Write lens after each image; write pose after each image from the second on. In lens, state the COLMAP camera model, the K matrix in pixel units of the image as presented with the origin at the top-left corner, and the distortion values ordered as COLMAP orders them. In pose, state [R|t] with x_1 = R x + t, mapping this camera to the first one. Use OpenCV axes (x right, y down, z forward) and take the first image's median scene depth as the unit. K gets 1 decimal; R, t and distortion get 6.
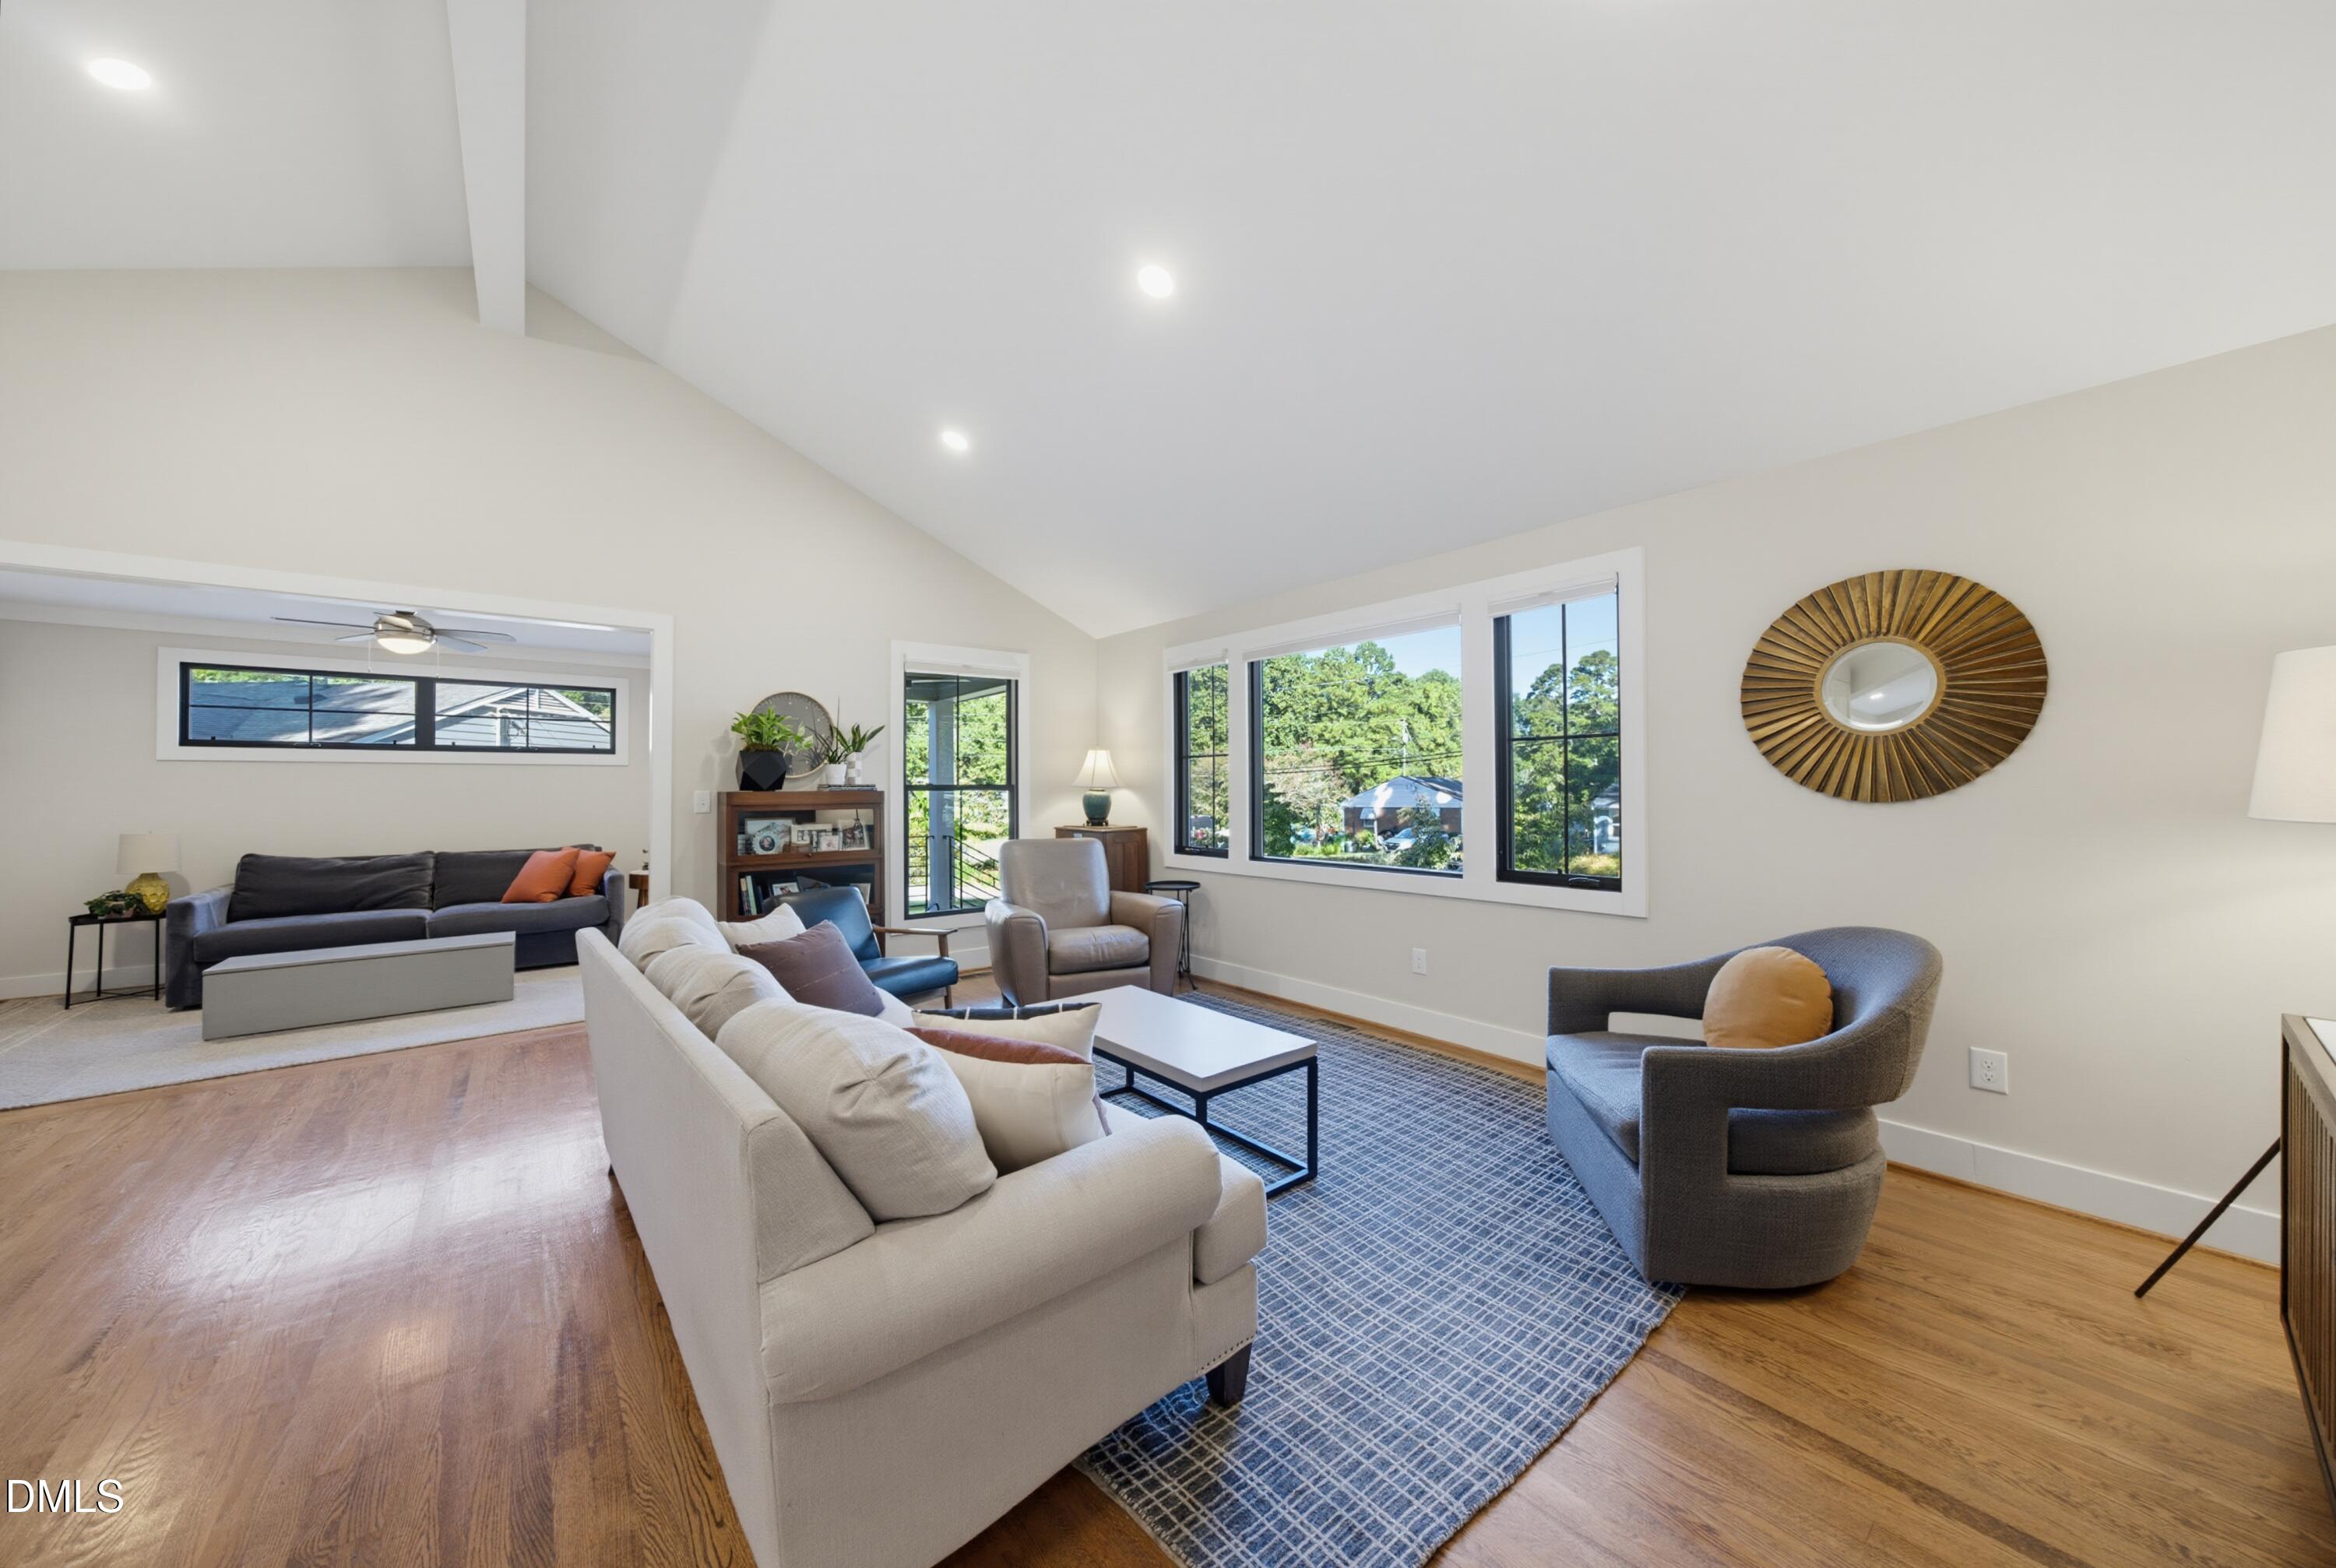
lens RADIAL K [[813.4, 0, 1173.1], [0, 813.4, 776.1], [0, 0, 1]] dist [-0.000783, 0.000088]
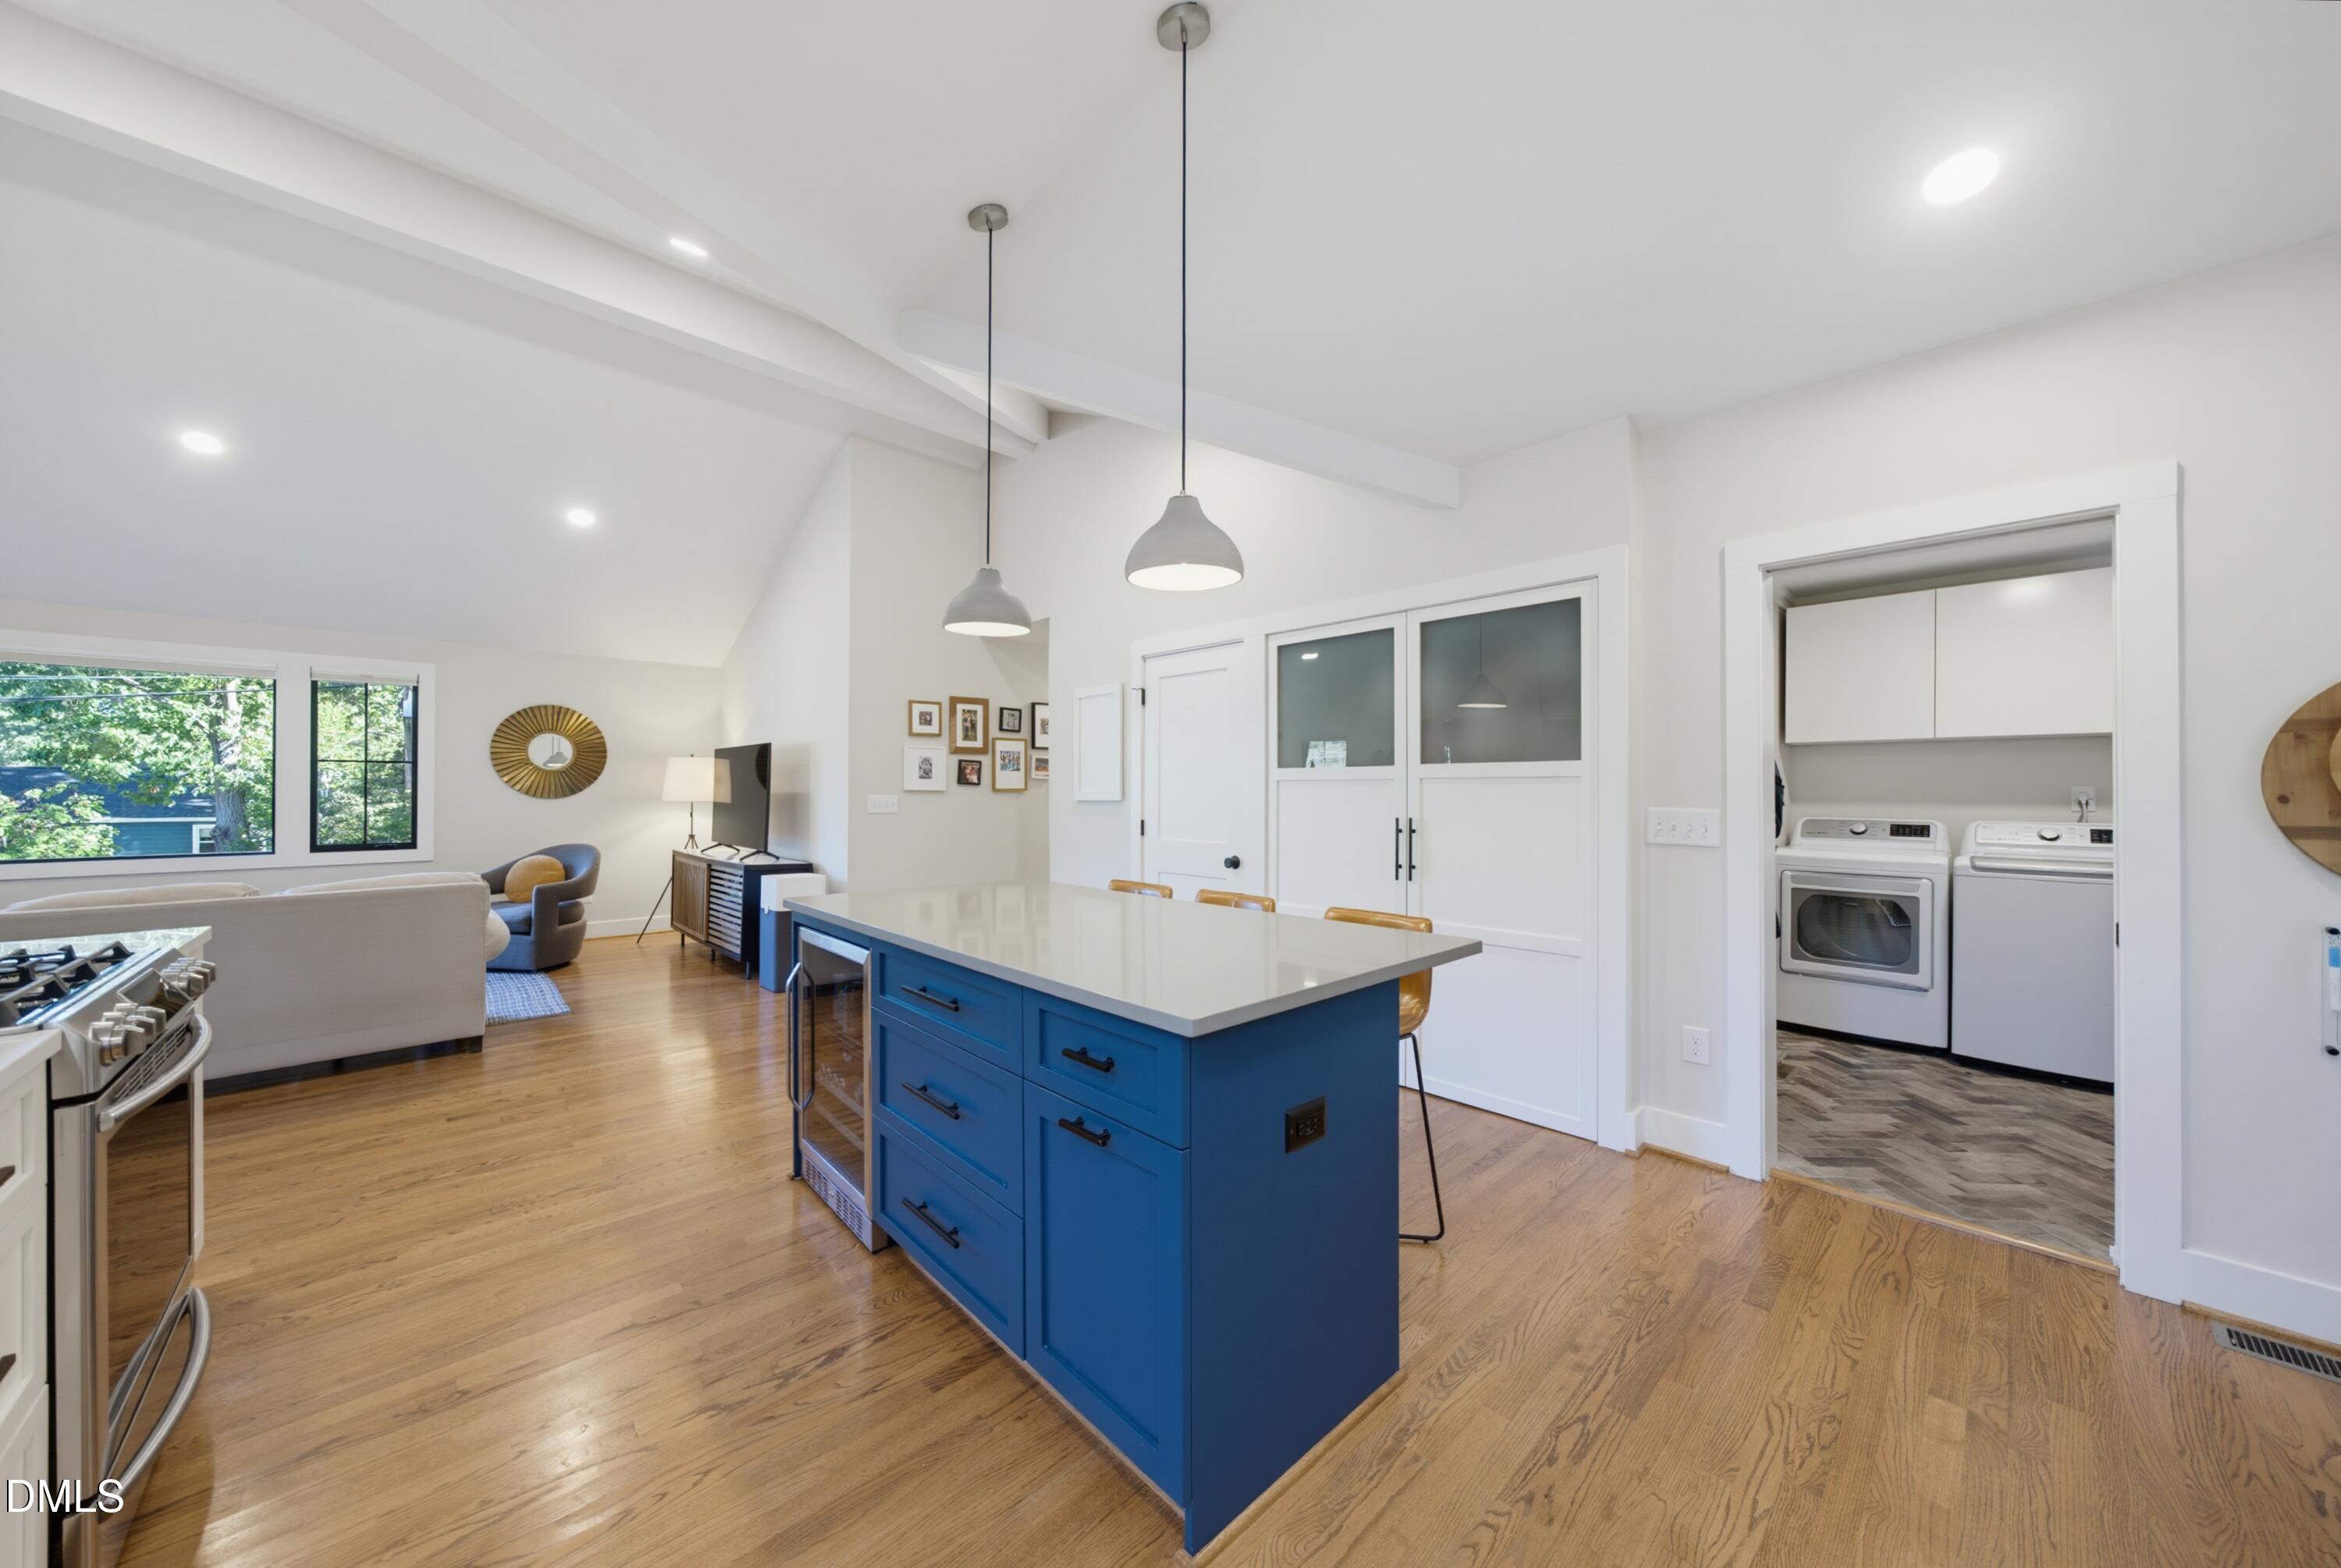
lens RADIAL K [[805.1, 0, 1160.2], [0, 805.1, 788.7], [0, 0, 1]] dist [0.000447, 0.000084]
pose [[-0.064454, 0.011631, 0.997853, -1.215367], [-0.014341, 0.999818, -0.012580, 0.005745], [-0.997818, -0.015121, -0.064275, -0.498078]]
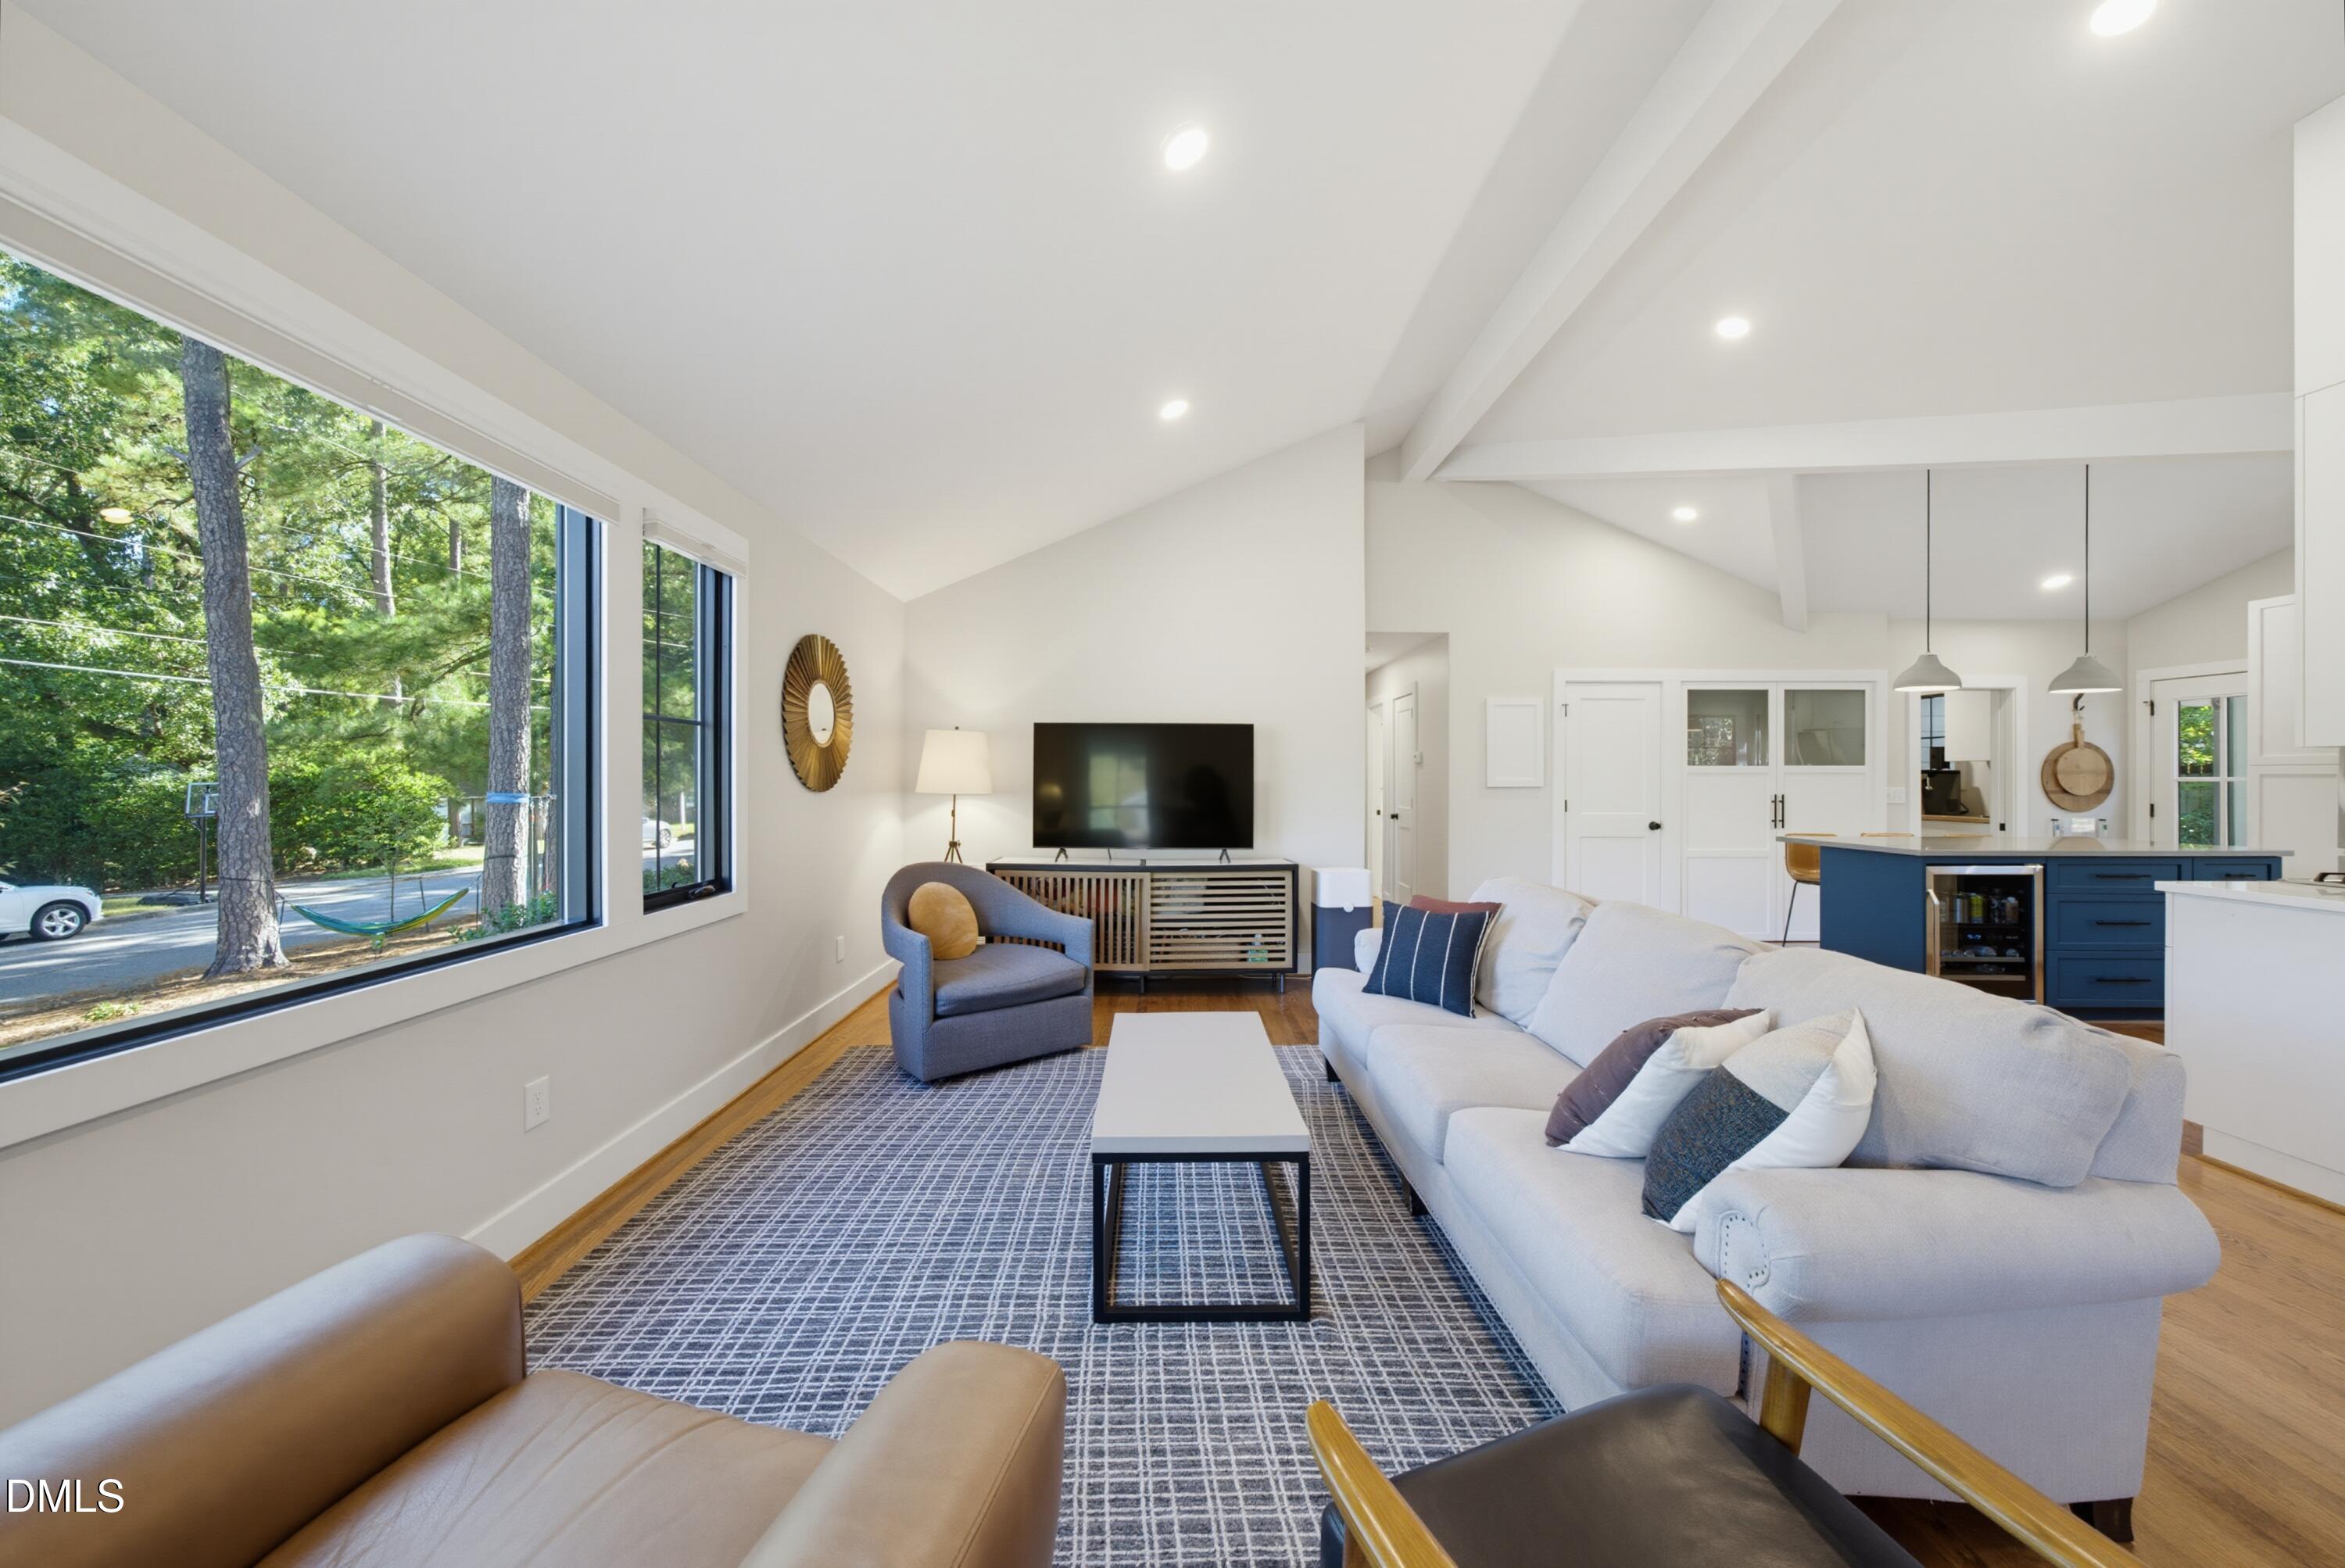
lens RADIAL K [[816.6, 0, 1177.6], [0, 816.6, 776.0], [0, 0, 1]] dist [-0.000783, 0.000088]
pose [[-0.789600, 0.010043, 0.613540, -0.391051], [-0.003331, 0.999781, -0.020652, 0.023926], [-0.613613, -0.018351, -0.789394, 1.260215]]
